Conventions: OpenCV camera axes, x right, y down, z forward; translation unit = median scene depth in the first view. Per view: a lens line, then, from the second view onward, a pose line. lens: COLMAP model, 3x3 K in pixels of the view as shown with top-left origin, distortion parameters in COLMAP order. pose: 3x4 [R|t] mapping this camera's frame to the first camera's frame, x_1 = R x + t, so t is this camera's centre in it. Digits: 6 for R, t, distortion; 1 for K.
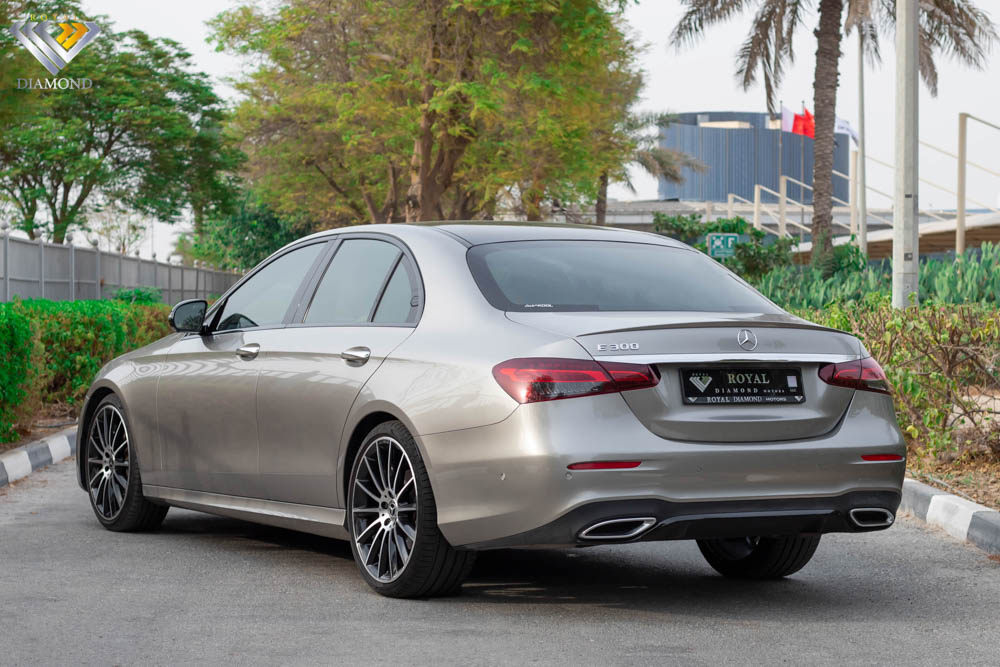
lens RADIAL K [[1623.1, 0, 463.5], [0, 1623.1, 333.5], [0, 0, 1]] dist [-0.017419, -0.018998]
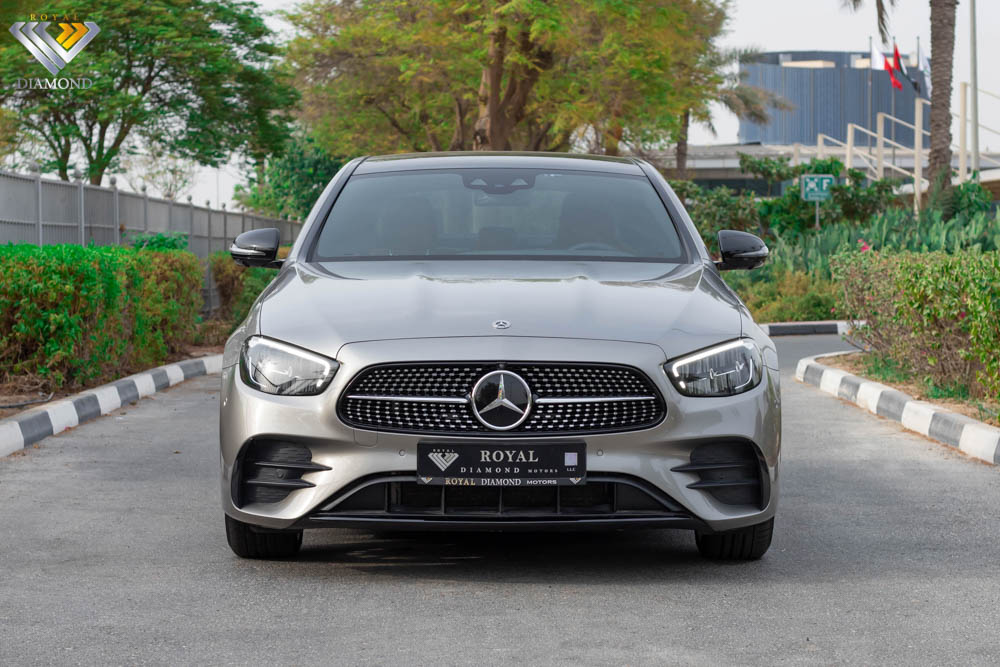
lens RADIAL K [[1469.5, 0, 500.0], [0, 1469.5, 333.5], [0, 0, 1]] dist [-0.015269, -0.070273]
pose [[0.999779, -0.005238, -0.020373, -0.004686], [0.005881, 0.999482, 0.031636, 0.001285], [0.020197, -0.031749, 0.999292, 0.188113]]
